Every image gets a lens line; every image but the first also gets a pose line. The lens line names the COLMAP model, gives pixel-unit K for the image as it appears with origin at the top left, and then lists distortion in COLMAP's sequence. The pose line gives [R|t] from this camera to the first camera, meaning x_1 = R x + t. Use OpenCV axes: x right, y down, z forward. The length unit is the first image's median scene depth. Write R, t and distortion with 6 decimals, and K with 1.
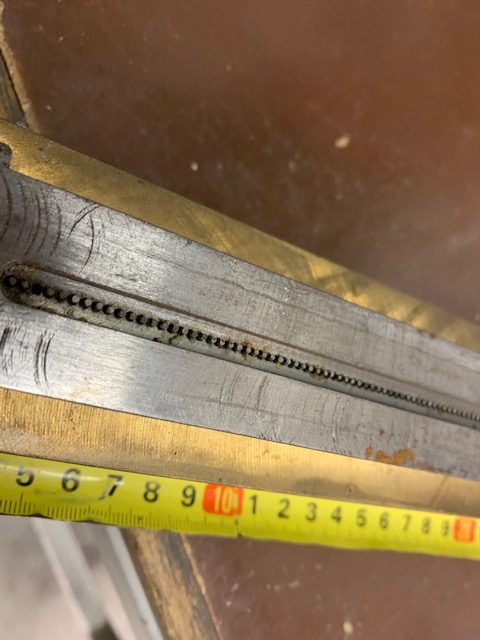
lens RADIAL K [[496.5, 0, 259.9], [0, 496.5, 327.4], [0, 0, 1]] dist [-0.076386, -0.029280]
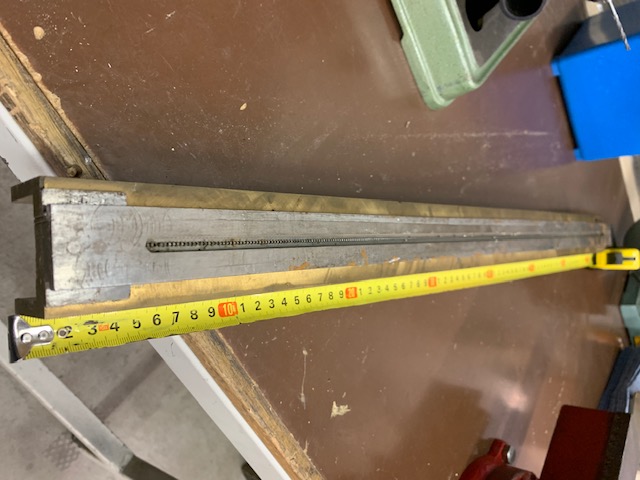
lens RADIAL K [[496.5, 0, 323.2], [0, 496.5, 241.0], [0, 0, 1]] dist [-0.076386, -0.029280]
pose [[0.934996, -0.255839, 0.245618, -0.170474], [0.204412, 0.954692, 0.216283, -0.321456], [-0.289823, -0.152017, 0.944930, -1.165608]]
